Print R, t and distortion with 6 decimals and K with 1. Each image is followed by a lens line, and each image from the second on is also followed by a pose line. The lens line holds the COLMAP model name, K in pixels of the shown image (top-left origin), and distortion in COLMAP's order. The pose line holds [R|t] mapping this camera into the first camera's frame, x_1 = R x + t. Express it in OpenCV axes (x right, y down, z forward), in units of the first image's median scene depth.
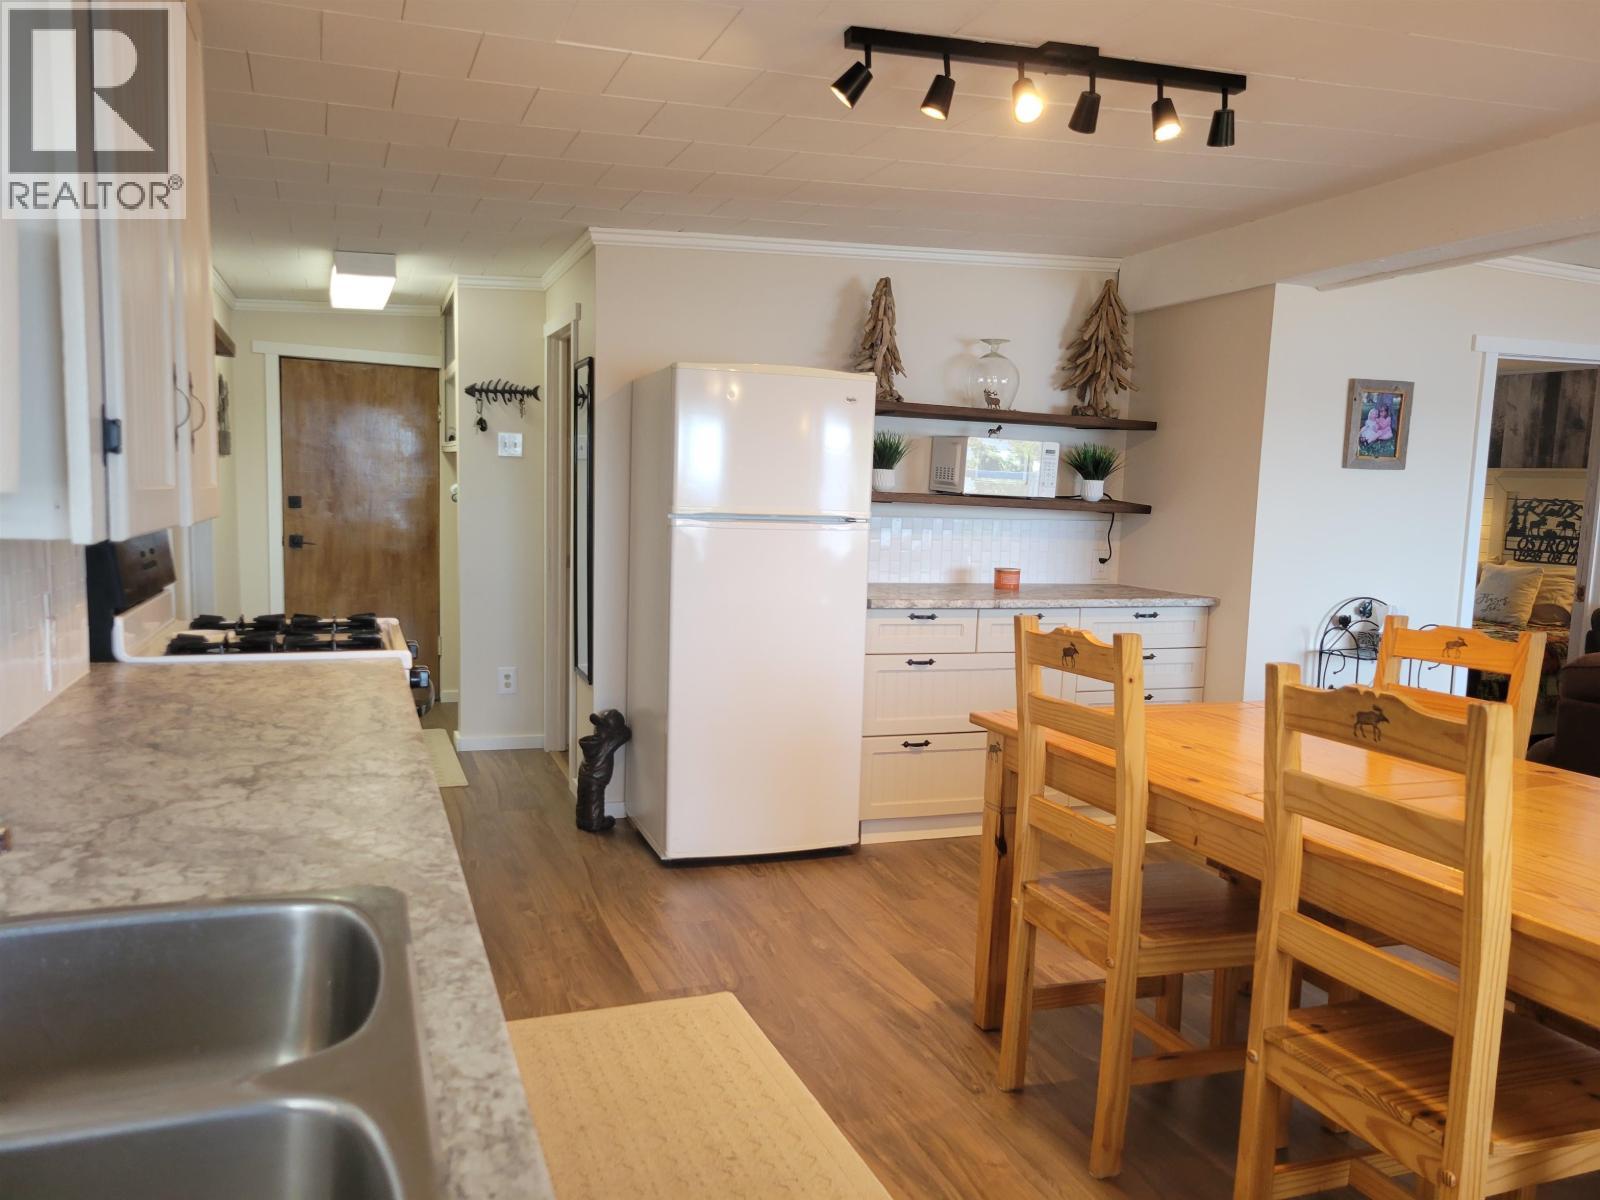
lens RADIAL K [[1205.3, 0, 801.5], [0, 1205.3, 625.2], [0, 0, 1]] dist [0.043078, -0.019864]
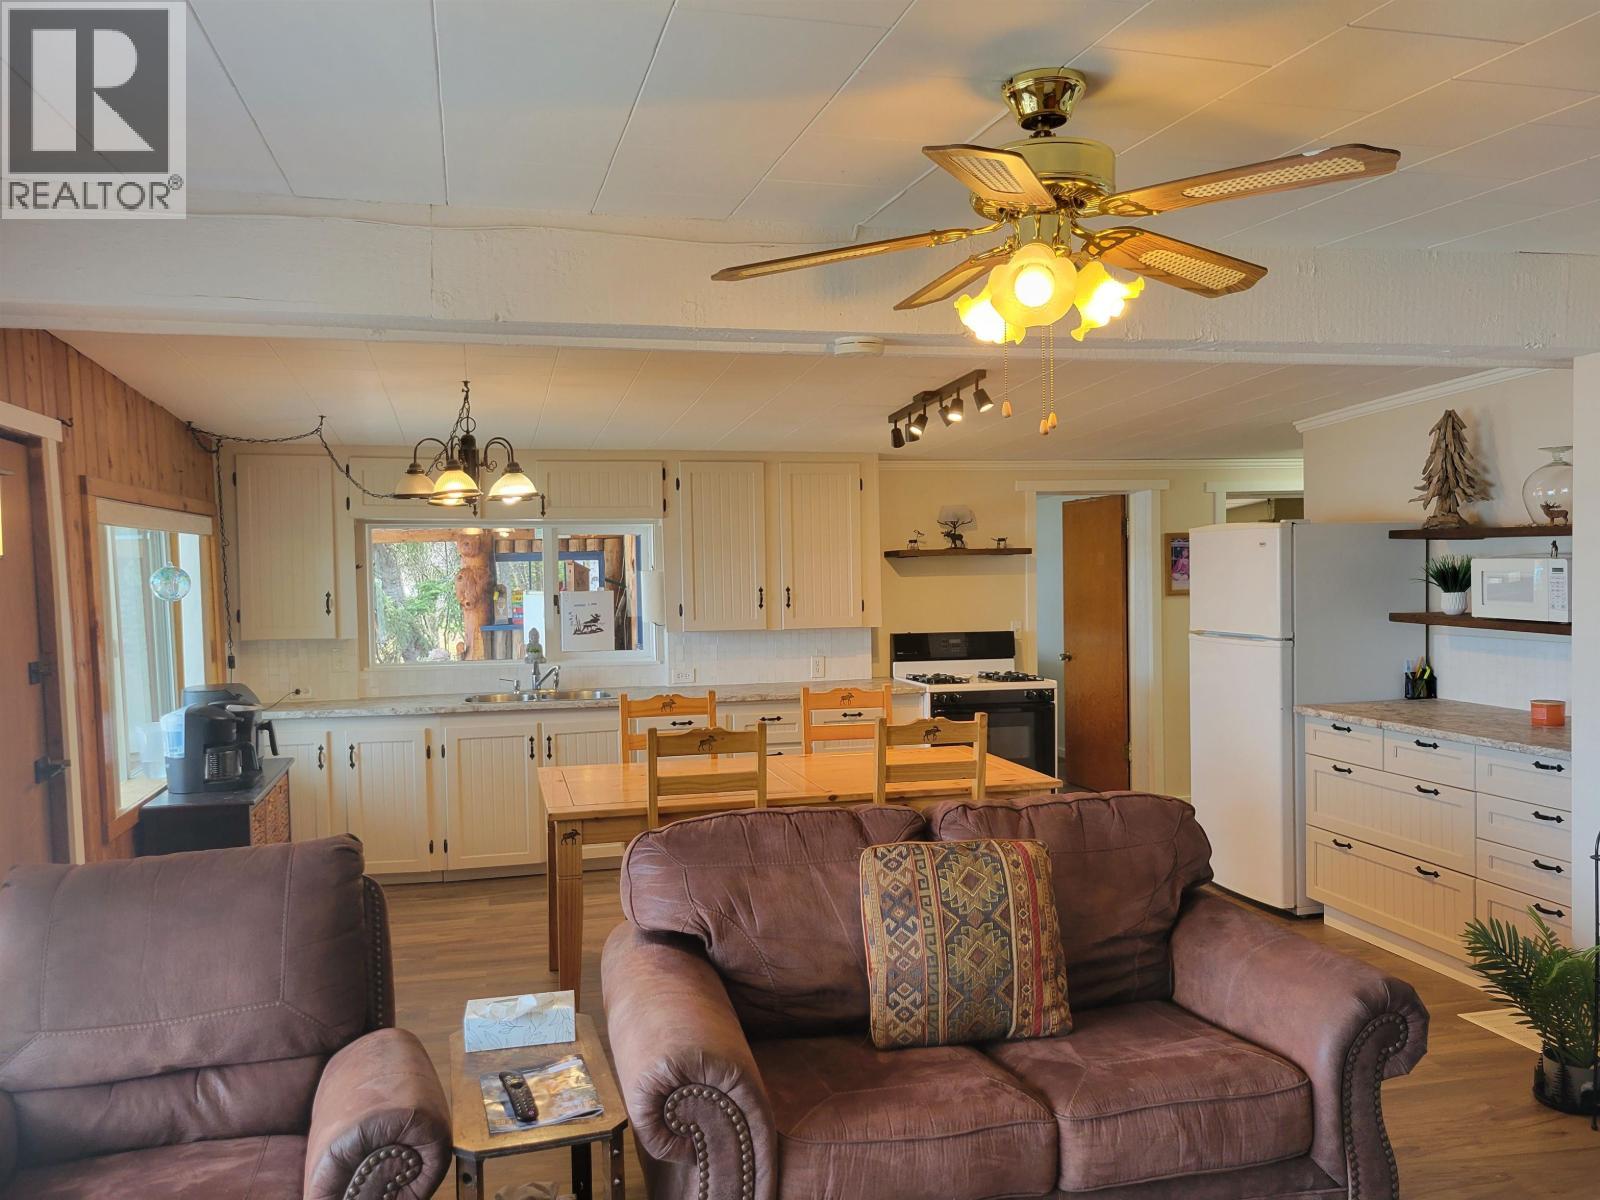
lens RADIAL K [[1205.3, 0, 795.0], [0, 1205.3, 611.9], [0, 0, 1]] dist [0.043078, -0.019864]
pose [[-0.117451, 0.006615, -0.993057, 0.983120], [-0.093819, 0.995431, 0.017727, -0.066666], [0.988637, 0.095250, -0.116294, 0.483838]]
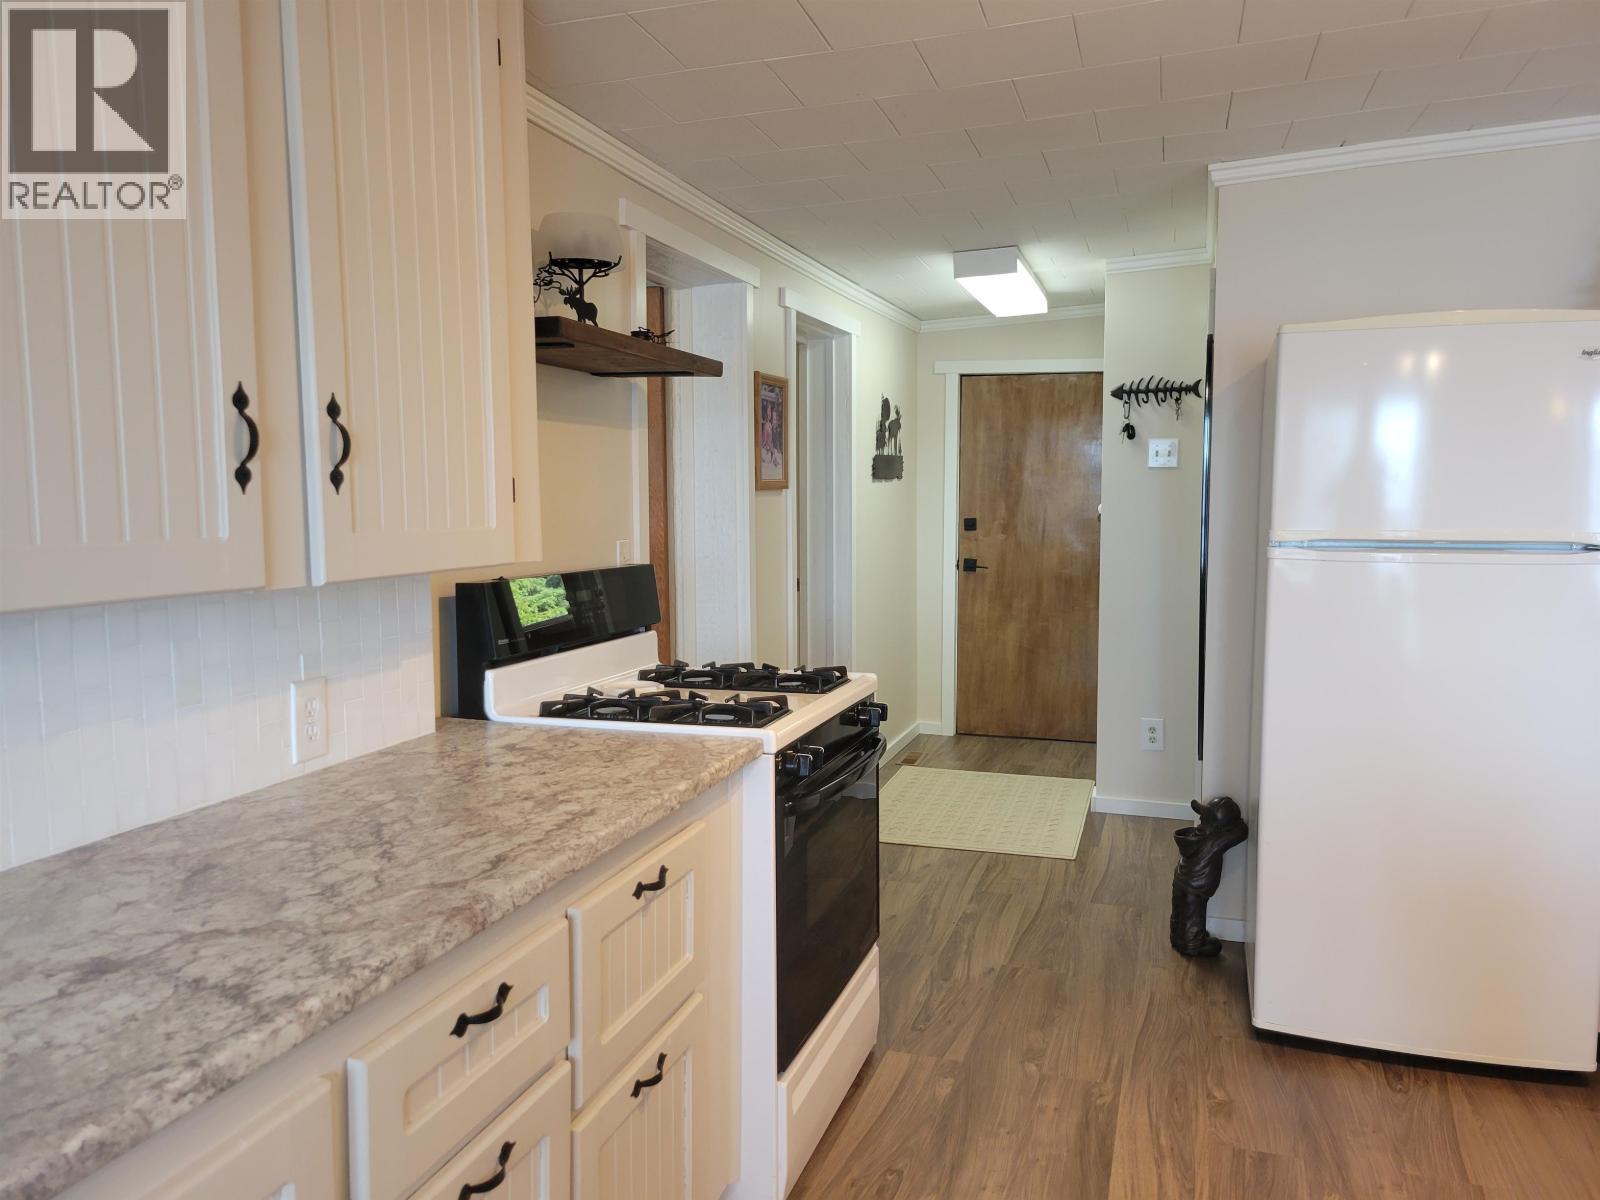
lens RADIAL K [[1205.3, 0, 805.4], [0, 1205.3, 605.8], [0, 0, 1]] dist [0.043078, -0.019864]
pose [[0.790563, 0.026656, -0.611800, 0.079255], [-0.041957, 0.999062, -0.010688, -0.024874], [0.610941, 0.034119, 0.790940, 0.192916]]
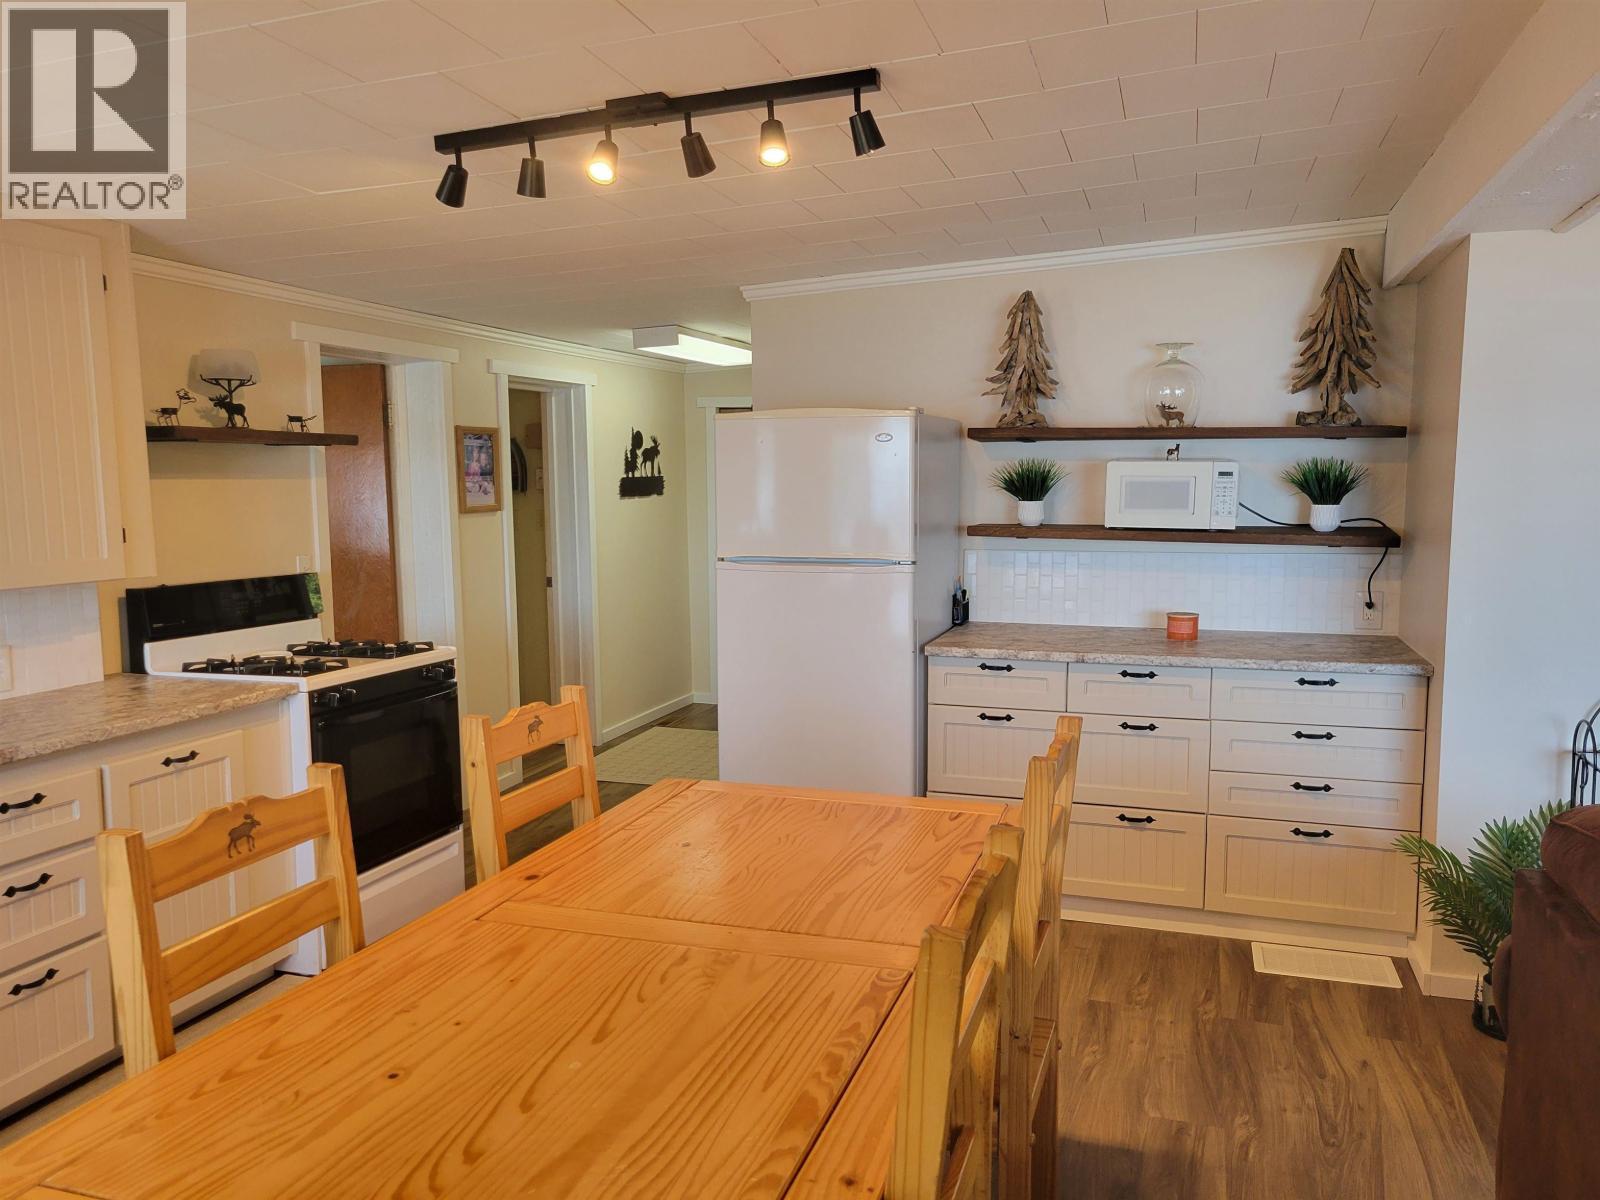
lens RADIAL K [[1205.3, 0, 807.4], [0, 1205.3, 610.0], [0, 0, 1]] dist [0.043078, -0.019864]
pose [[0.784703, 0.032466, -0.619022, 0.425804], [-0.039100, 0.999231, 0.002842, -0.036444], [0.618638, 0.021974, 0.785369, 0.155521]]
